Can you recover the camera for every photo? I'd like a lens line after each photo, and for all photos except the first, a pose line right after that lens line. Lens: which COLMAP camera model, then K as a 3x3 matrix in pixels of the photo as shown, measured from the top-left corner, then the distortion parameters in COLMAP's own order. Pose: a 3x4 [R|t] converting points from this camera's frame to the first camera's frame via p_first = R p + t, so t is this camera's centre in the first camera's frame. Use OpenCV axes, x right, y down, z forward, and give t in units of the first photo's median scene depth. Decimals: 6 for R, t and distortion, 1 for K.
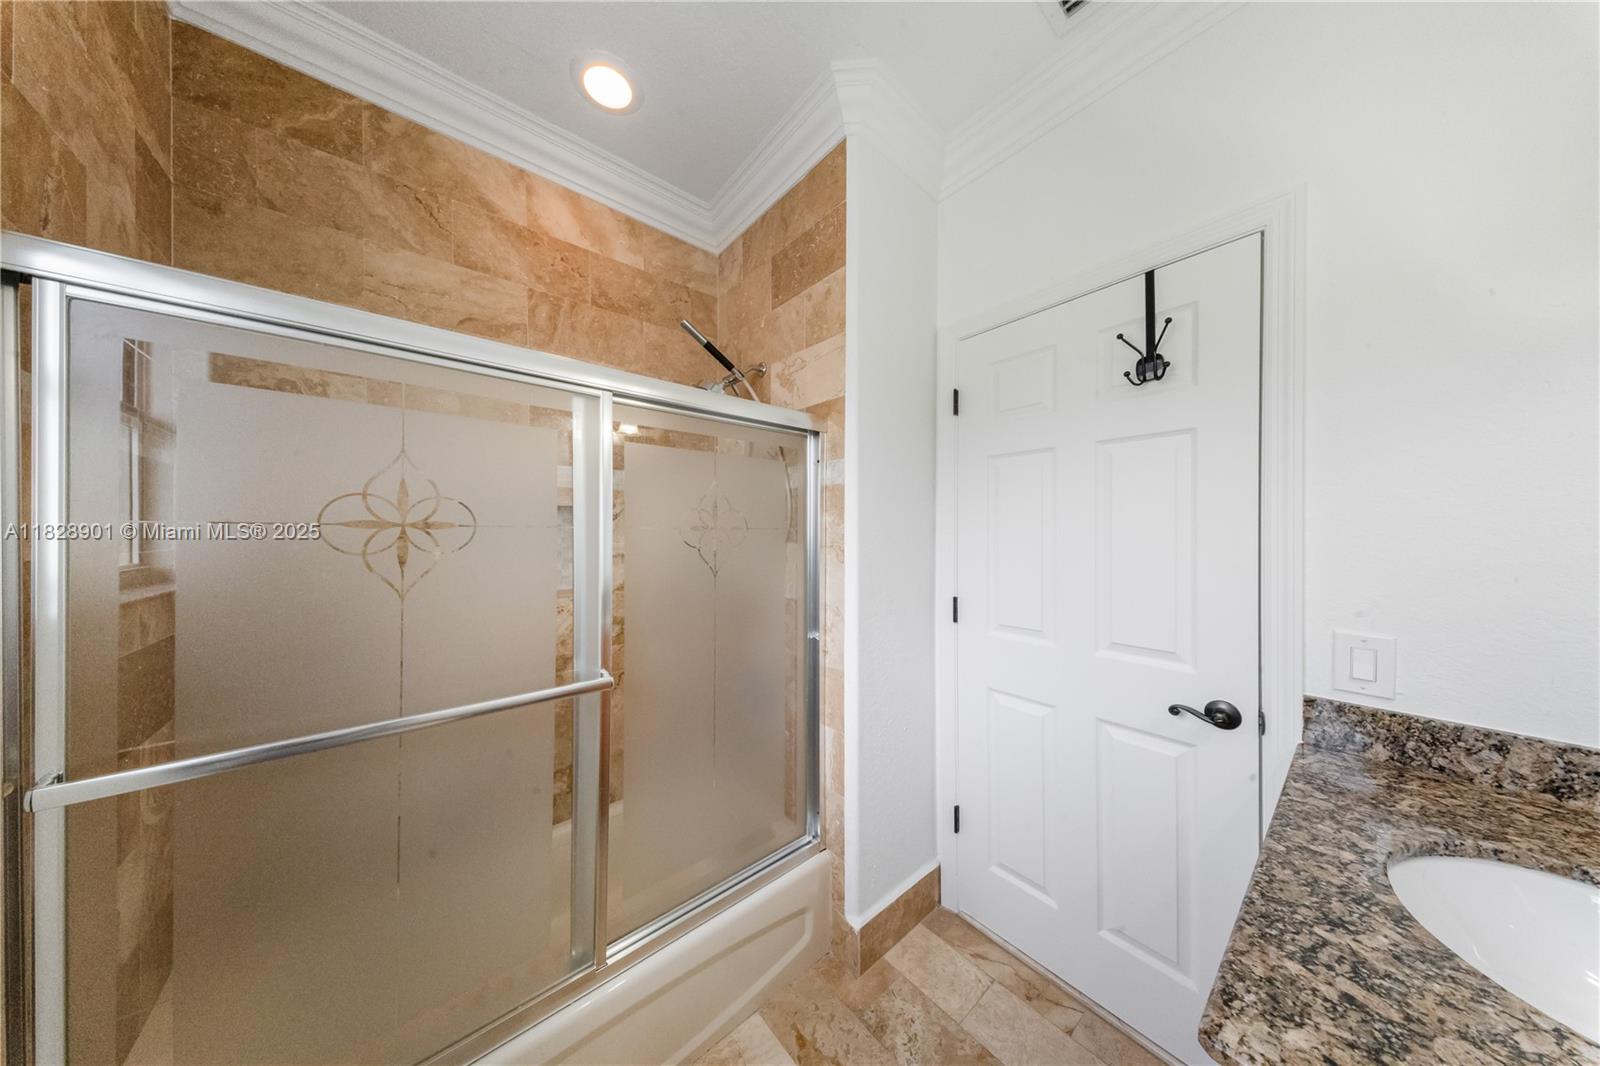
lens RADIAL K [[472.4, 0, 802.2], [0, 472.4, 526.3], [0, 0, 1]] dist [0.000434, -0.000063]
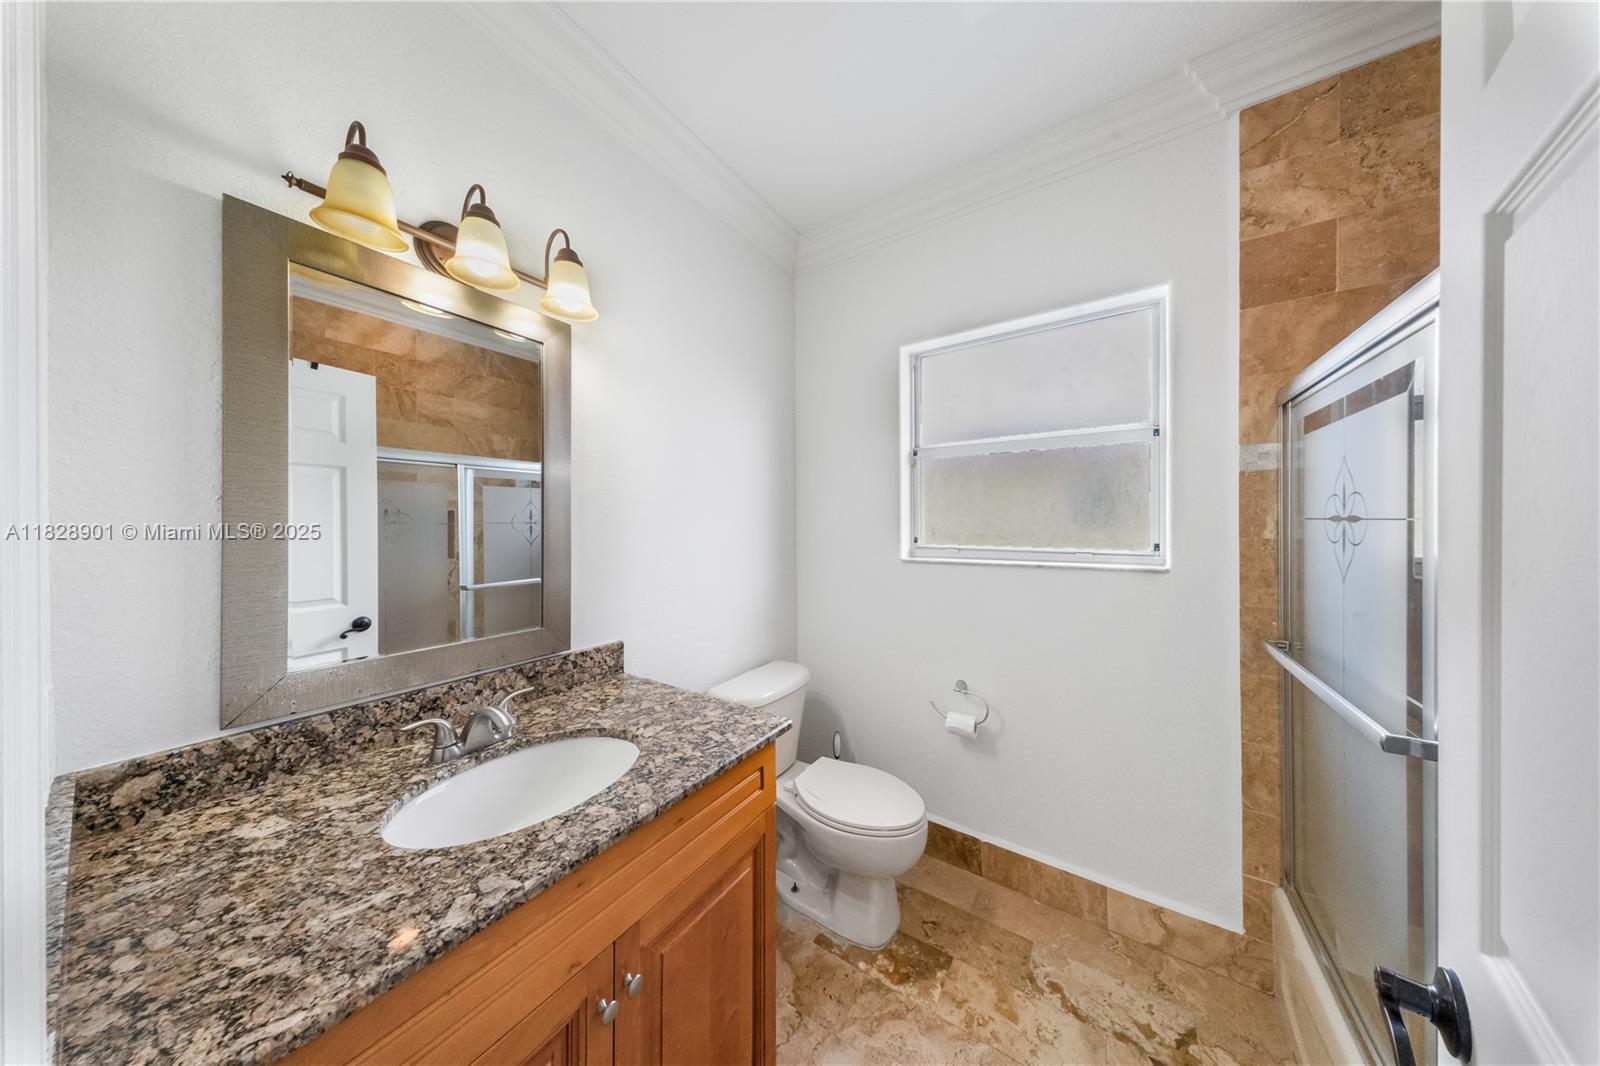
lens RADIAL K [[472.4, 0, 802.2], [0, 472.4, 526.3], [0, 0, 1]] dist [0.000434, -0.000063]
pose [[-0.958356, 0.001657, -0.285573, 1.196060], [0.001749, 0.999998, -0.000065, -0.004839], [0.285572, -0.000562, -0.958357, 2.745000]]
